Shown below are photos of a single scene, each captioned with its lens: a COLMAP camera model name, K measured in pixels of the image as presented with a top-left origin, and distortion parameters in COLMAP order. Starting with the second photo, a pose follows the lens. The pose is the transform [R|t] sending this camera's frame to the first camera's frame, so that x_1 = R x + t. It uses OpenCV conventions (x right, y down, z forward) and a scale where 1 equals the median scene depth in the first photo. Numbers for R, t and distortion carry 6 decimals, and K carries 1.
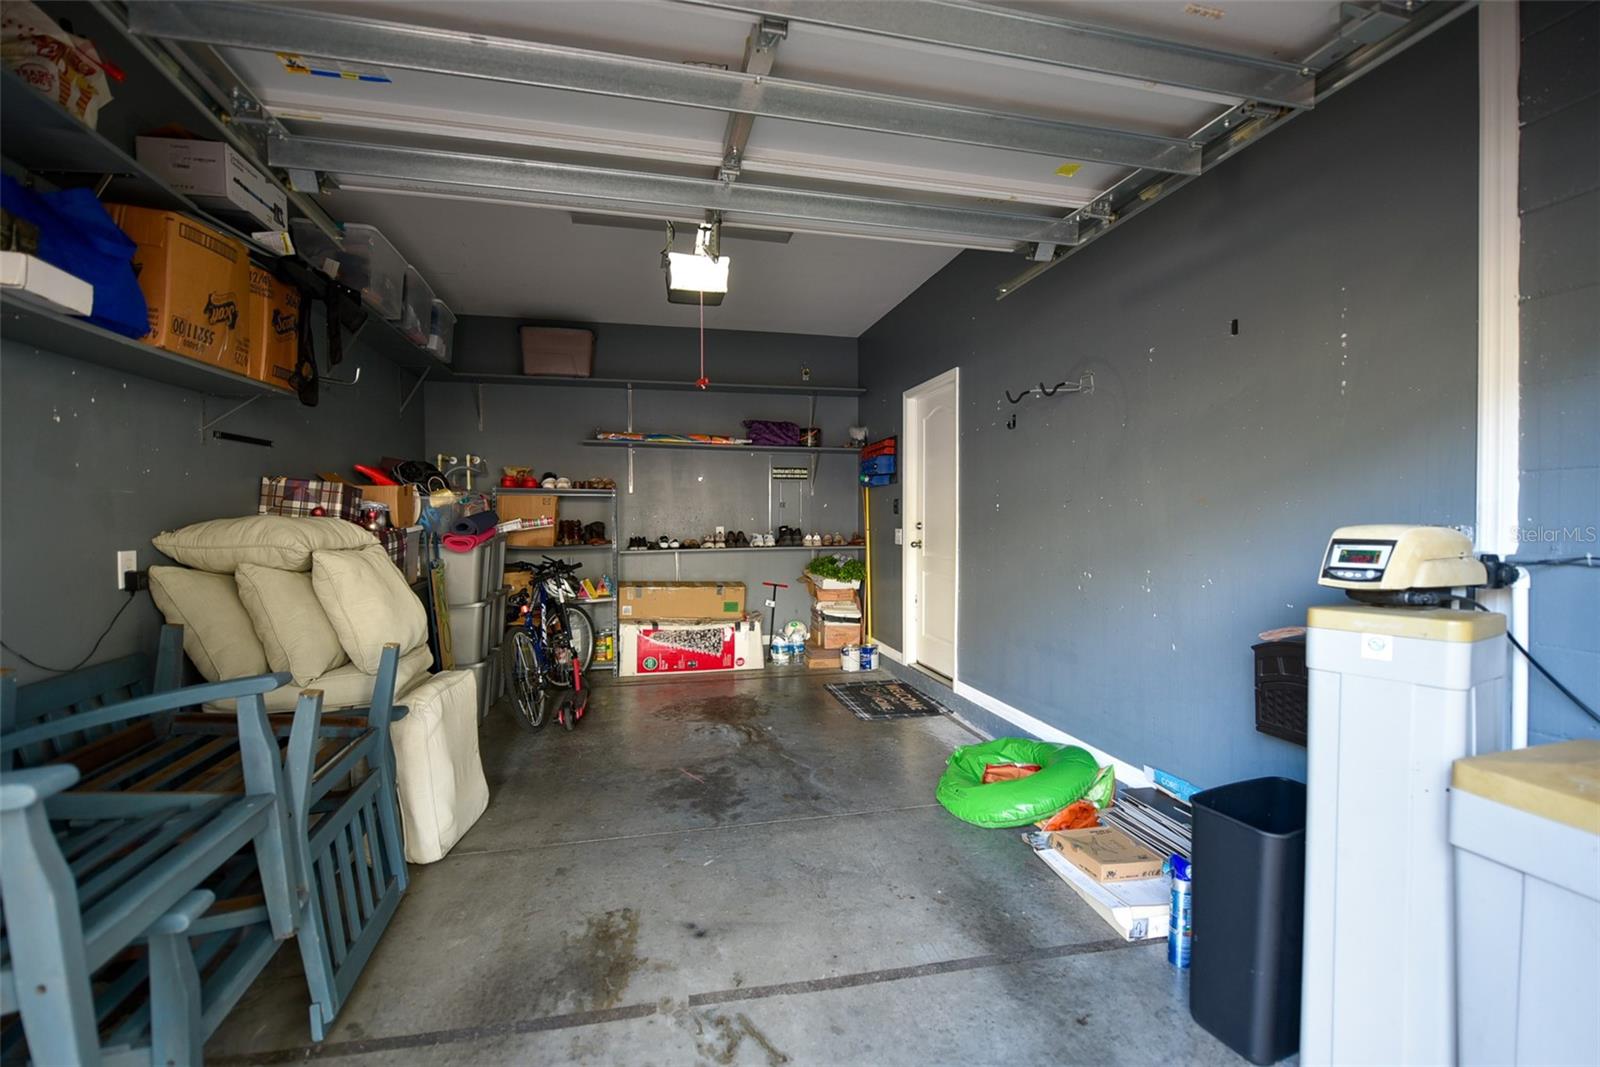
lens RADIAL K [[709.8, 0, 797.5], [0, 709.8, 529.9], [0, 0, 1]] dist [-0.009711, -0.003174]
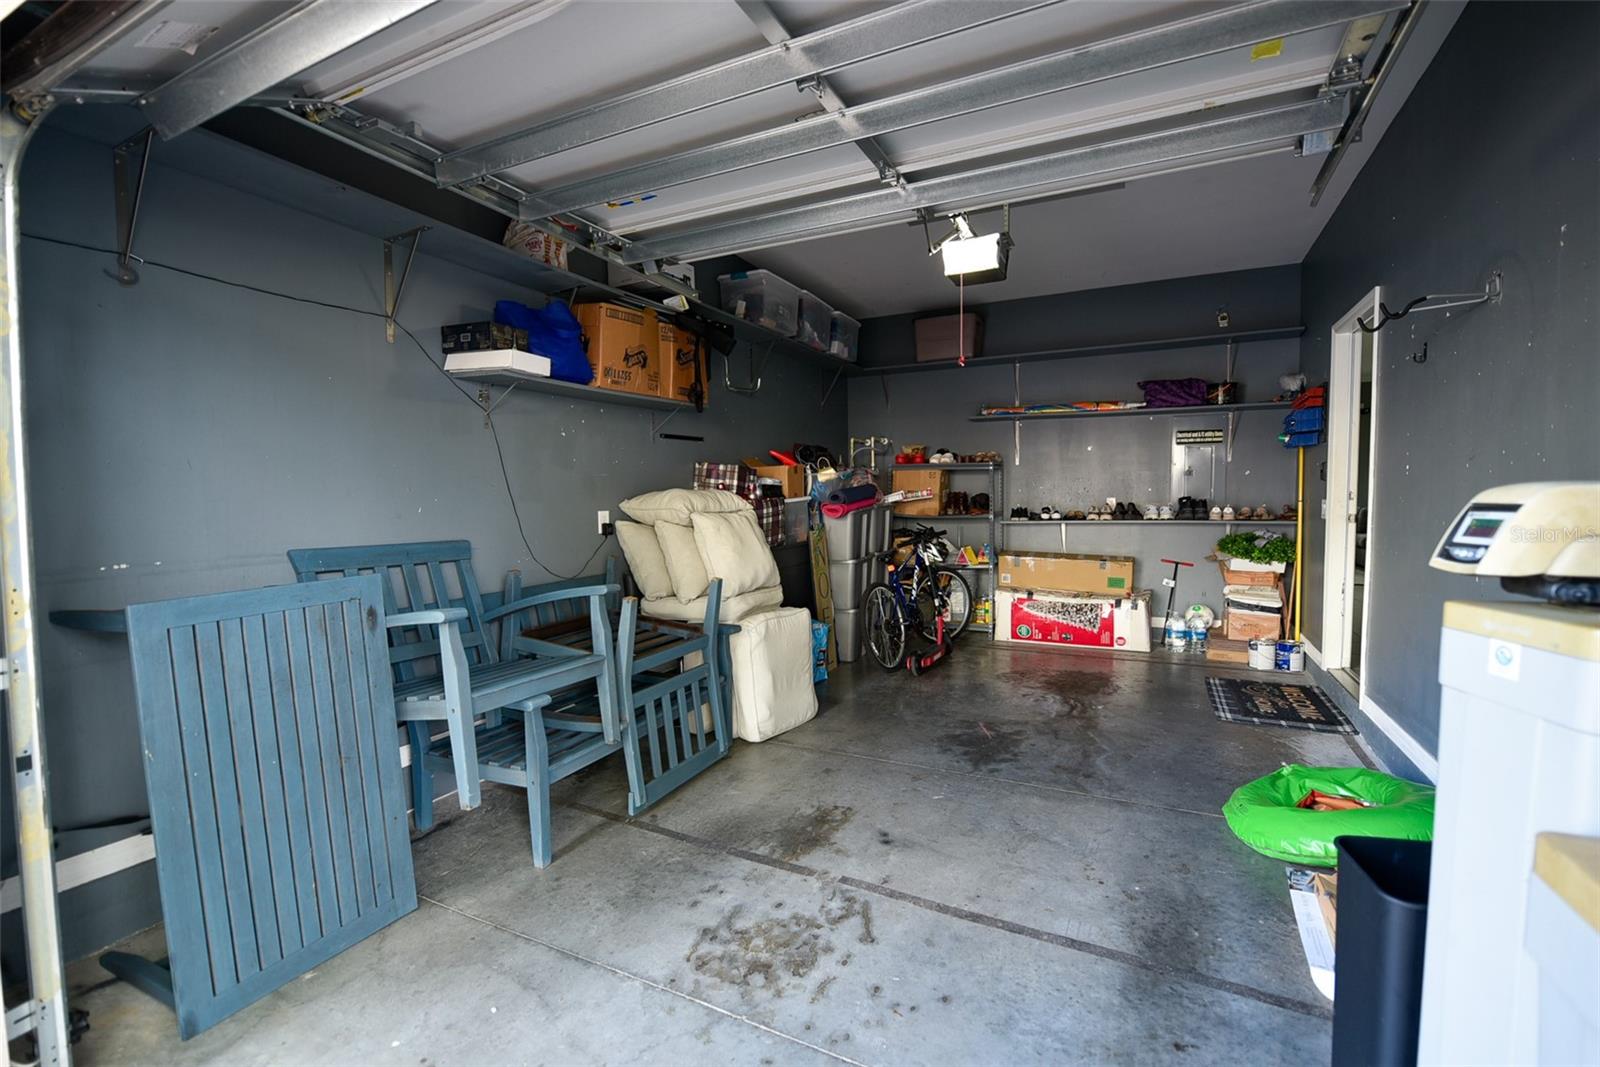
lens RADIAL K [[709.8, 0, 792.1], [0, 709.8, 530.3], [0, 0, 1]] dist [-0.009711, -0.003174]
pose [[0.758731, 0.027253, -0.650834, 0.377322], [-0.002884, 0.999255, 0.038481, 0.007985], [0.651398, -0.027320, 0.758244, 0.016302]]
